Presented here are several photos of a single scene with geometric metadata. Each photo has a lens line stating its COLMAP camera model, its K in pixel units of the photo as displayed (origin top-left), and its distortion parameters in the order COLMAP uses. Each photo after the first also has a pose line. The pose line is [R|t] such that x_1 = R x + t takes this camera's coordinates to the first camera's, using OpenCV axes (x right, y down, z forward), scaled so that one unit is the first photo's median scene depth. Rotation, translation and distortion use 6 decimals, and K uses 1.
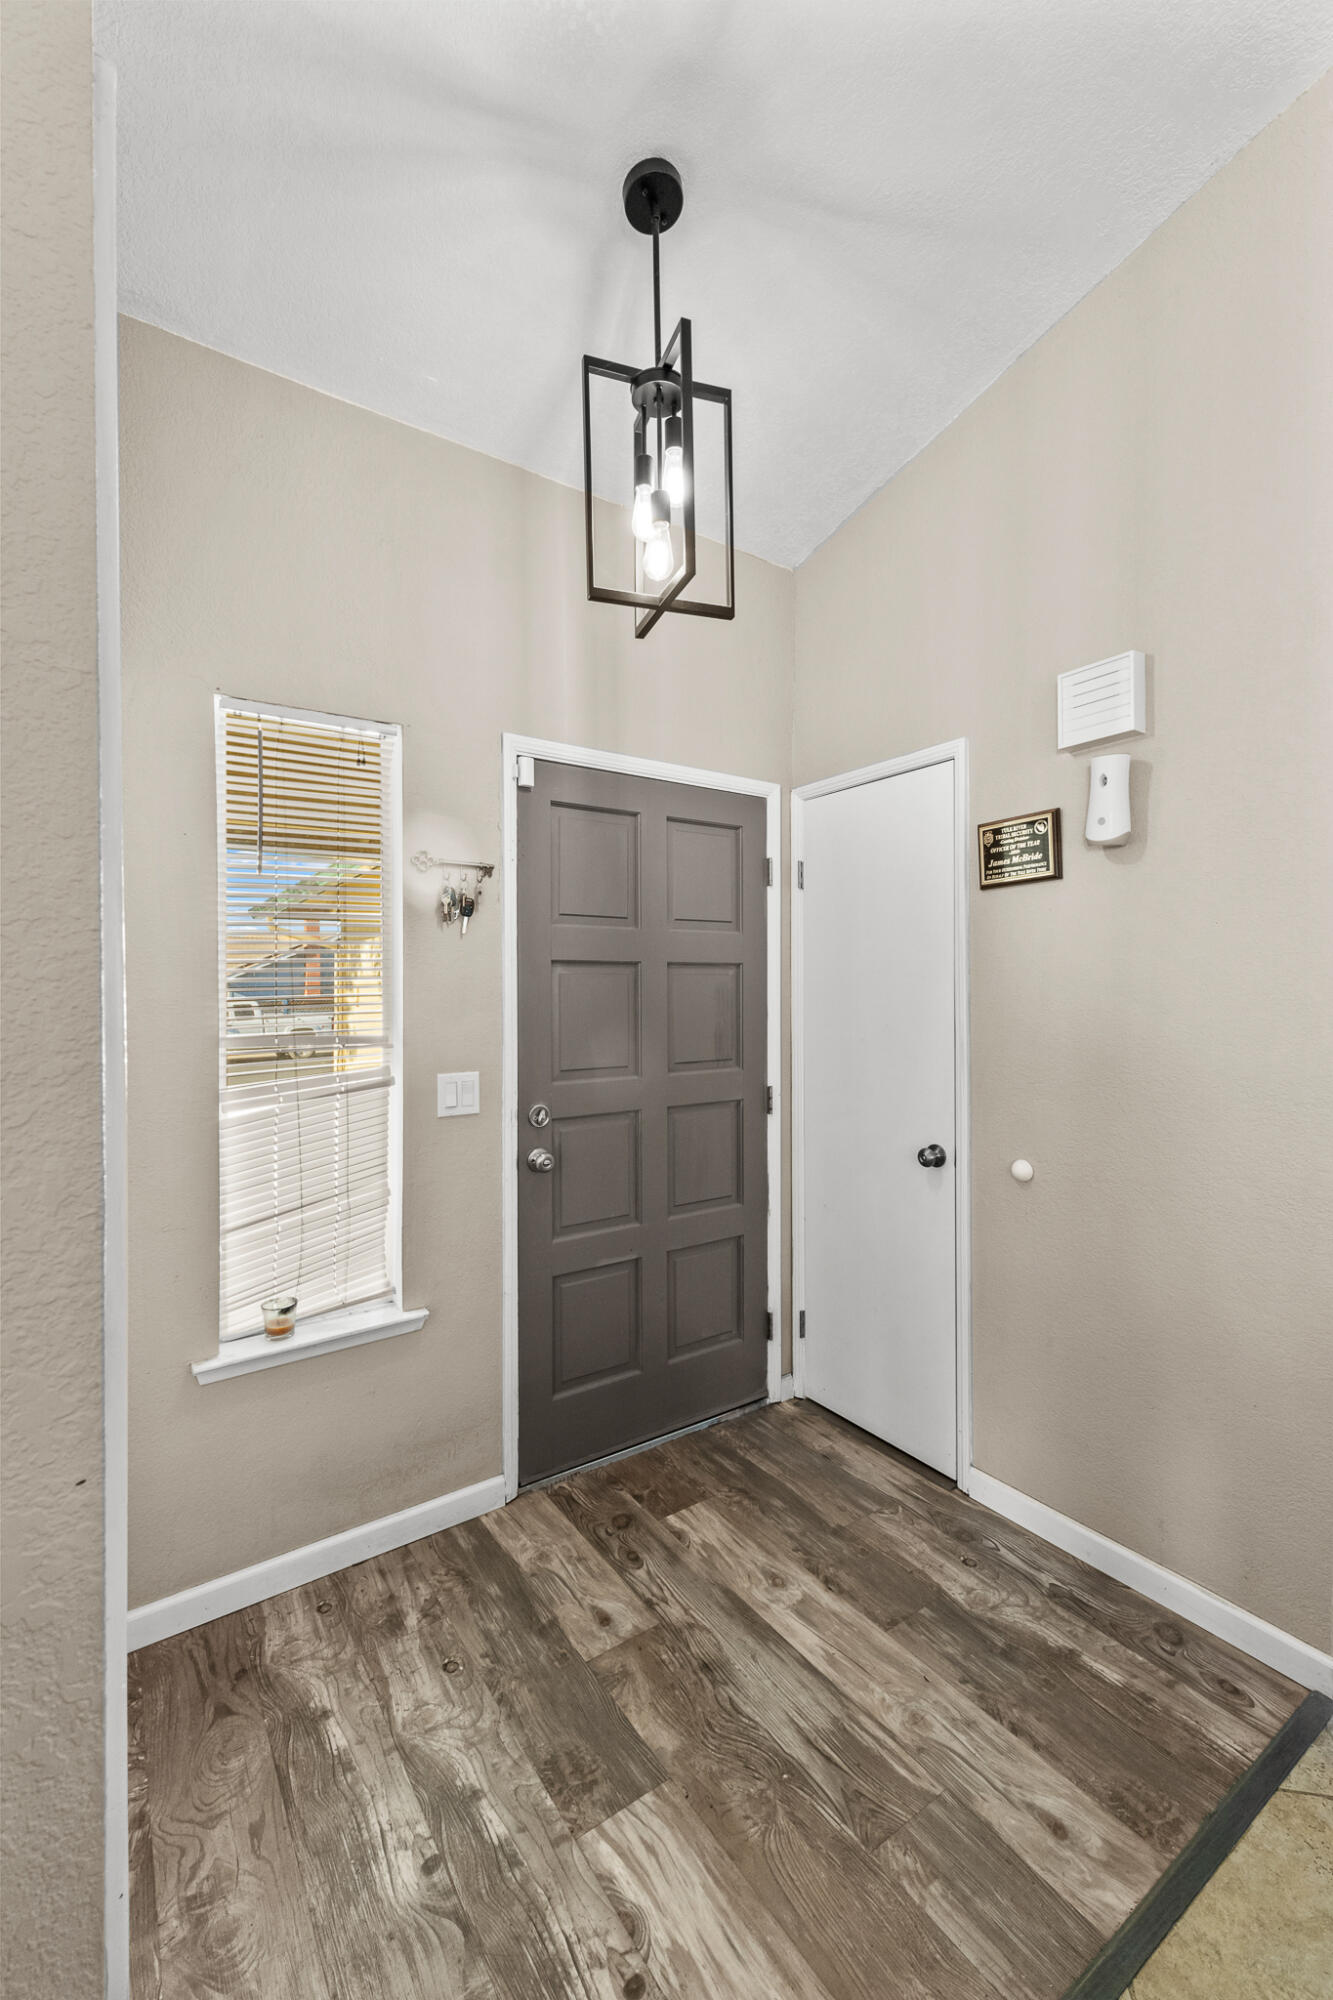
lens RADIAL K [[838.8, 0, 667.8], [0, 838.8, 989.1], [0, 0, 1]] dist [0.007913, -0.001651]
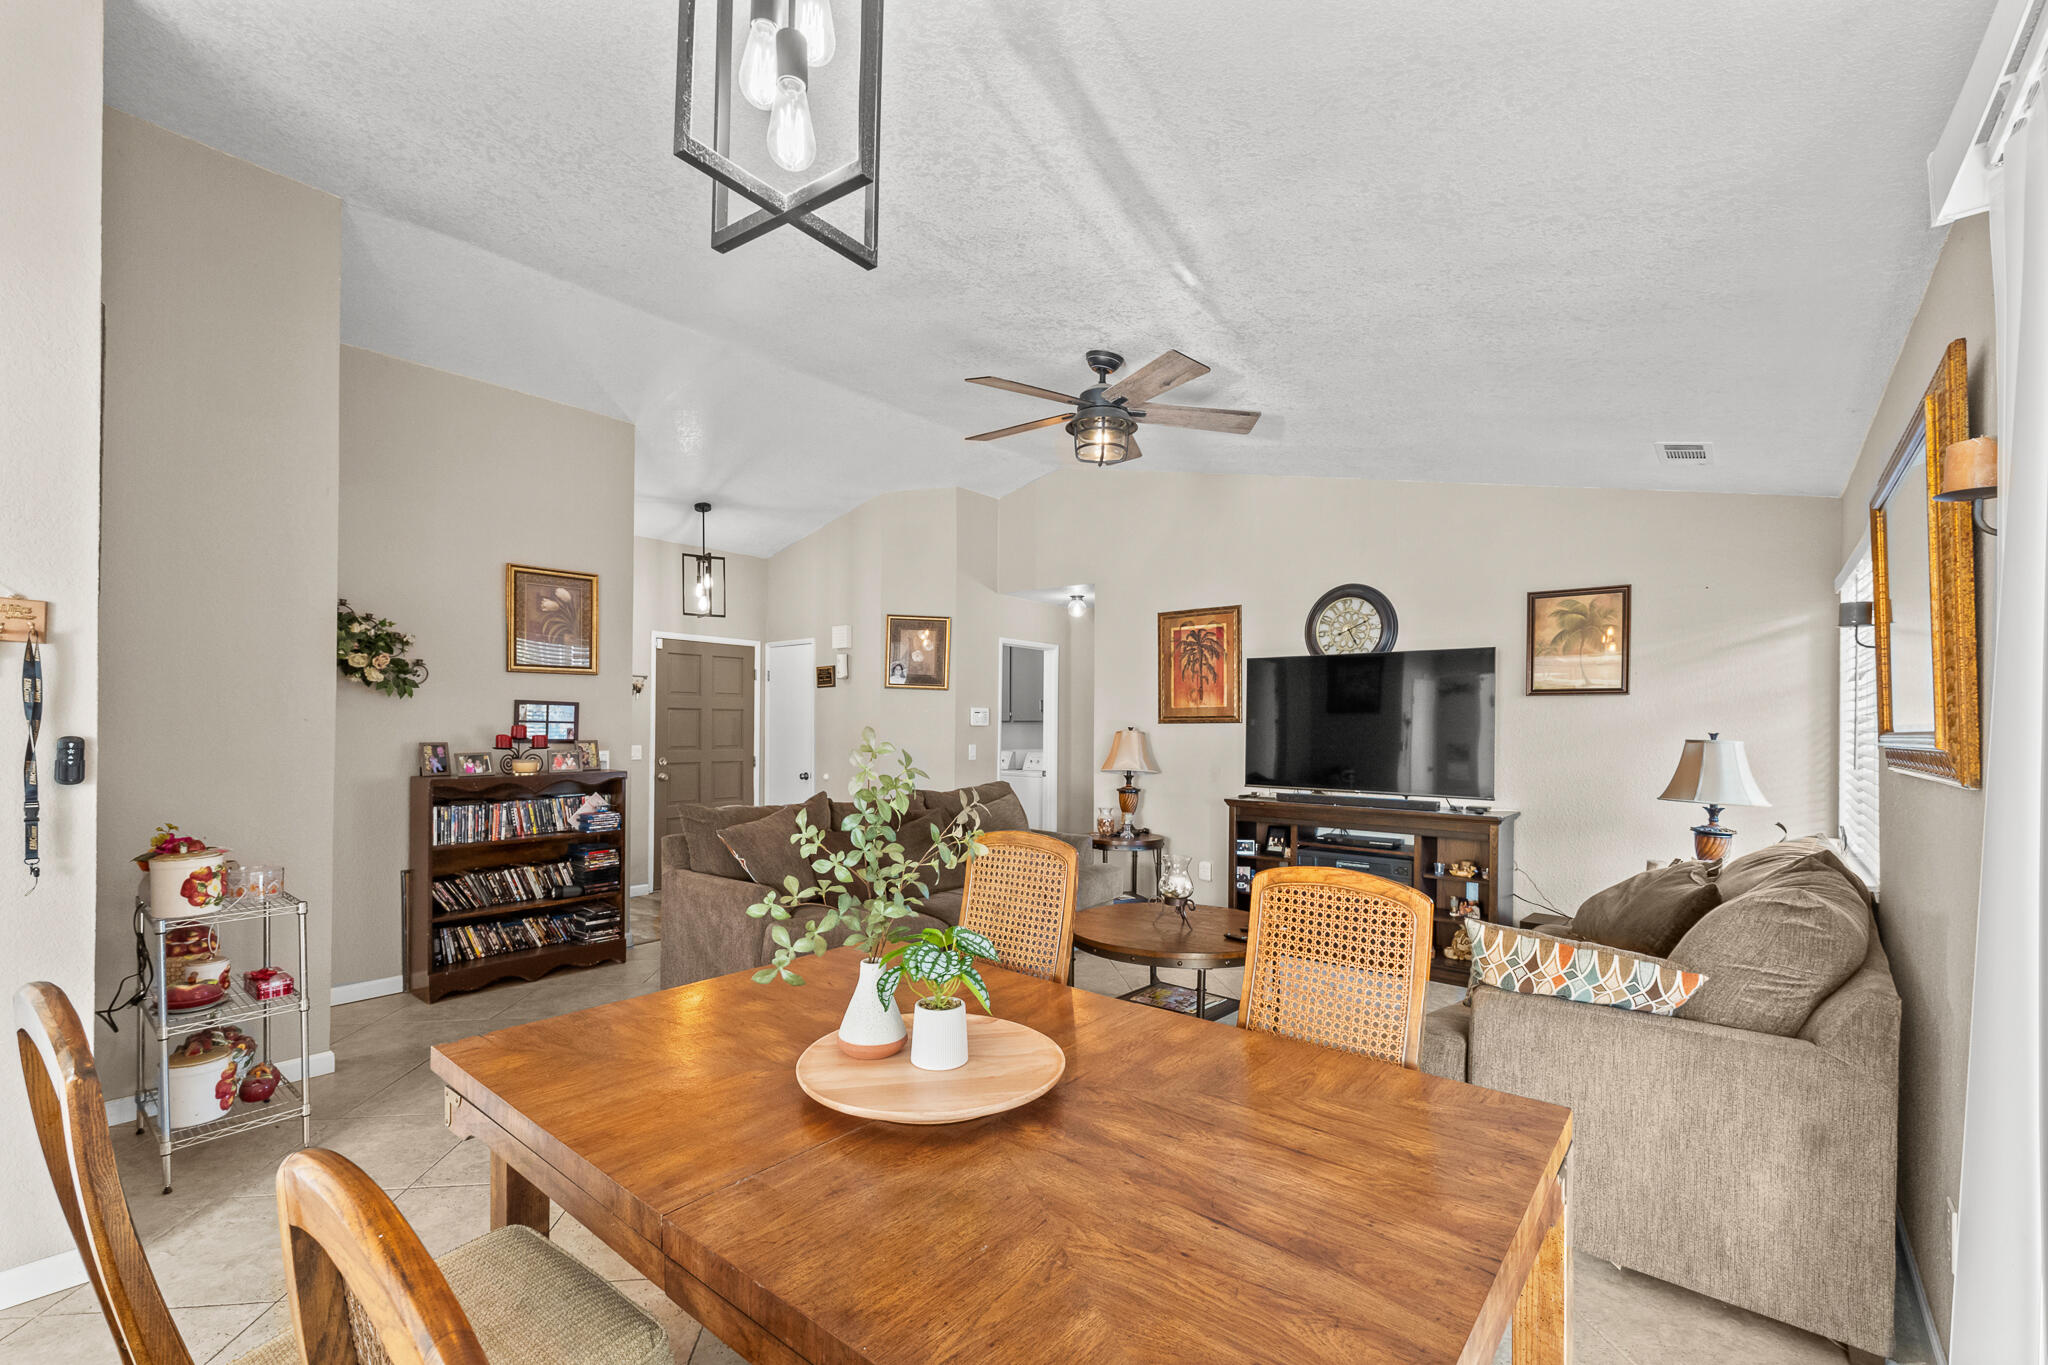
lens RADIAL K [[858.9, 0, 1024.2], [0, 858.9, 729.8], [0, 0, 1]] dist [0.007913, -0.001651]
pose [[0.959226, 0.010776, 0.282435, 0.201012], [-0.010964, 0.999939, -0.000914, 0.029339], [-0.282428, -0.002220, 0.959286, -2.172221]]
